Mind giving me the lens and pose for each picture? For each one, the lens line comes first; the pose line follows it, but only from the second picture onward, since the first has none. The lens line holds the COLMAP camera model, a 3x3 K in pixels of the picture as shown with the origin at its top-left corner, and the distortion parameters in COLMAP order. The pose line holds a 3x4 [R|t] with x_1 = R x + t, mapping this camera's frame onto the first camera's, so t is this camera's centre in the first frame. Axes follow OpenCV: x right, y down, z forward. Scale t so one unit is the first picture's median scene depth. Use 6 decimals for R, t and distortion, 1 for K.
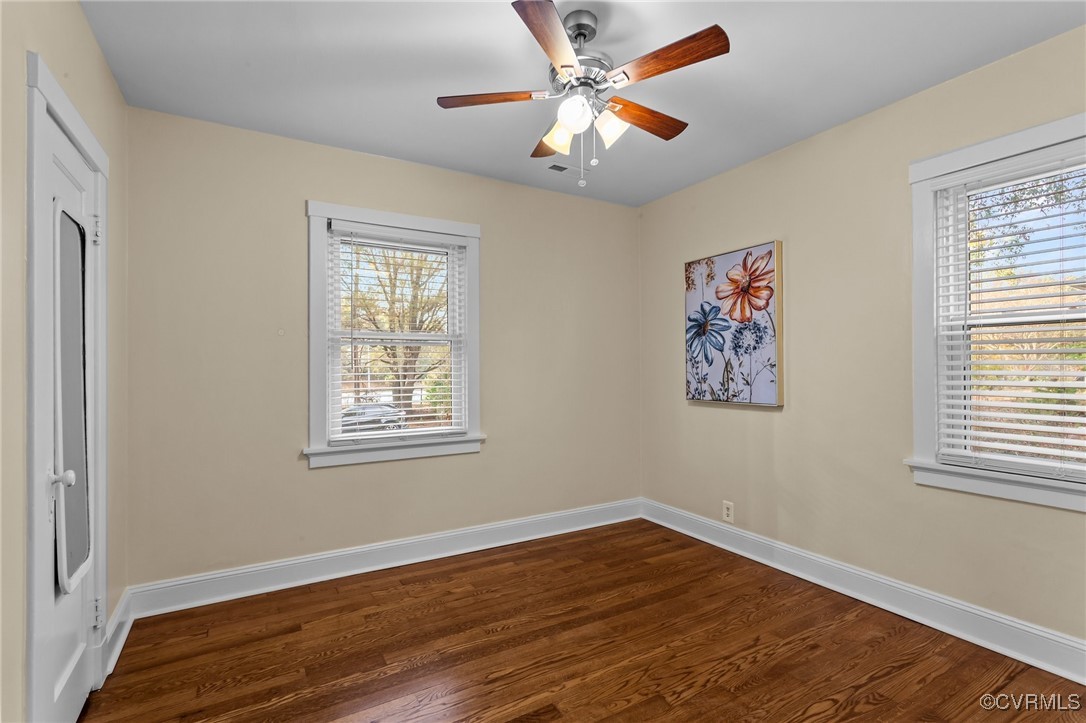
lens RADIAL K [[513.2, 0, 547.4], [0, 513.2, 363.5], [0, 0, 1]] dist [0.001980, 0.000580]
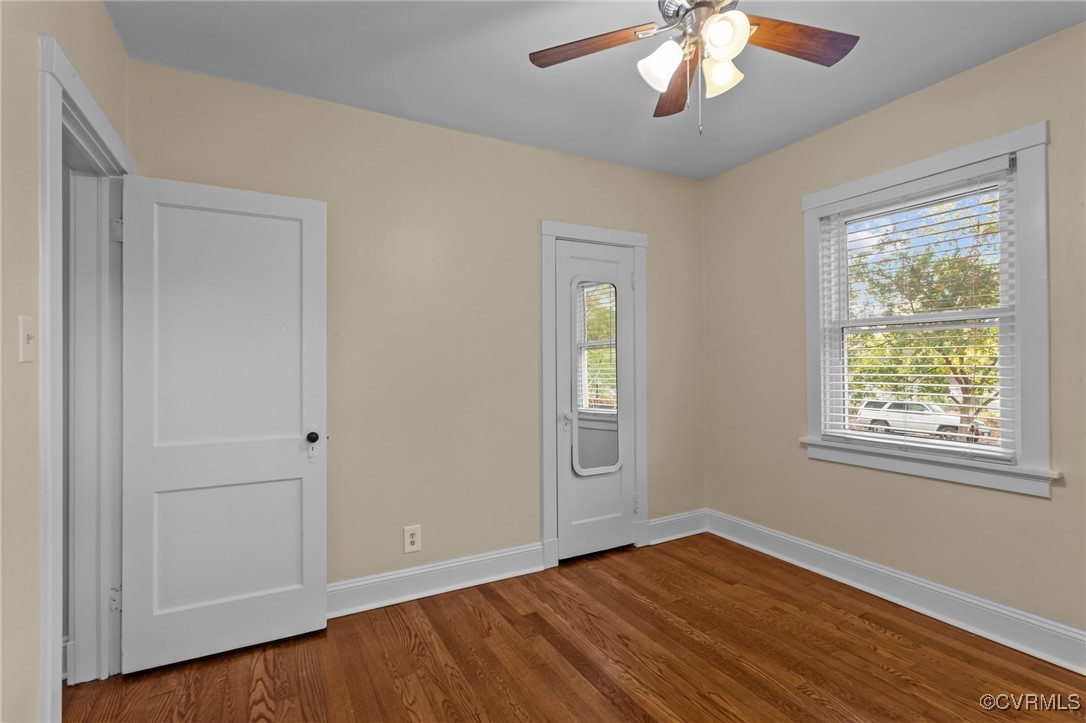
lens RADIAL K [[508.8, 0, 549.5], [0, 508.8, 358.2], [0, 0, 1]] dist [0.000410, 0.000278]
pose [[-0.027798, -0.002458, -0.999611, 0.580360], [0.016163, 0.999865, -0.002908, 0.000977], [0.999483, -0.016238, -0.027754, 0.529714]]
